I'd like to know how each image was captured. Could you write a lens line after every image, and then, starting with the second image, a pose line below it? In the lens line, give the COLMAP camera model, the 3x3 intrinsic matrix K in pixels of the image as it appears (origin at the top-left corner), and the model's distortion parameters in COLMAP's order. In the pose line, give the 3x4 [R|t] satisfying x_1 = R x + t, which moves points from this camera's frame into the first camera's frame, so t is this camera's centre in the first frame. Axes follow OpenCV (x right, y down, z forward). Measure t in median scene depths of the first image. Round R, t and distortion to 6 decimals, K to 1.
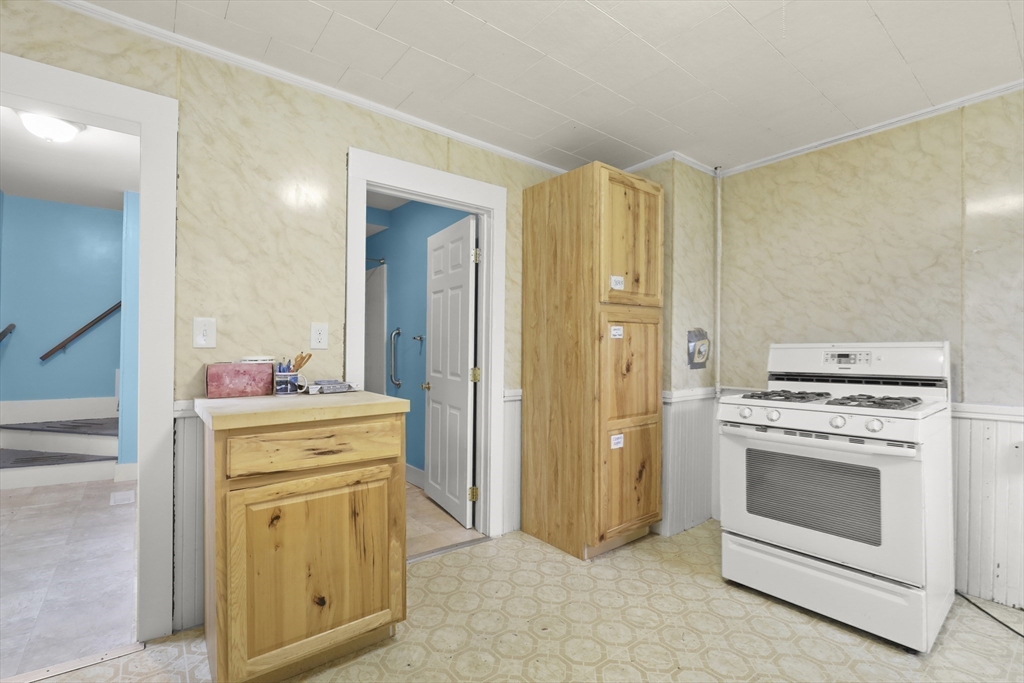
lens RADIAL K [[464.7, 0, 512.7], [0, 464.7, 342.1], [0, 0, 1]] dist [0.000789, 0.000557]
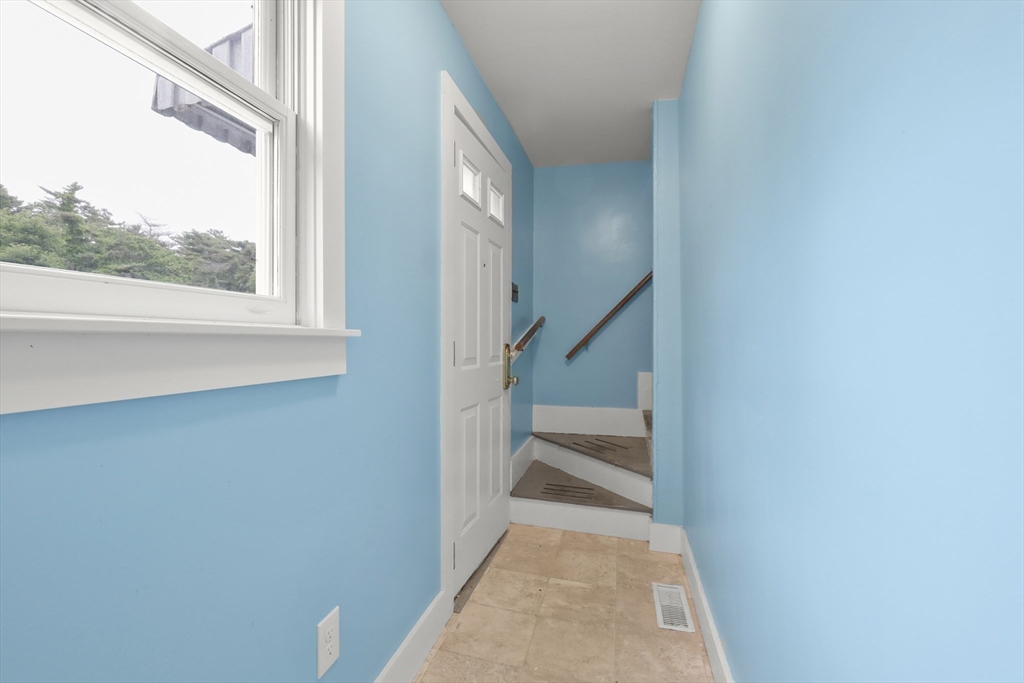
lens RADIAL K [[464.7, 0, 510.2], [0, 464.7, 341.9], [0, 0, 1]] dist [0.000789, 0.000557]
pose [[0.609386, -0.011890, -0.792785, -0.449415], [0.017514, 0.999845, -0.001533, 0.008836], [0.792681, -0.012951, 0.609500, 0.446516]]
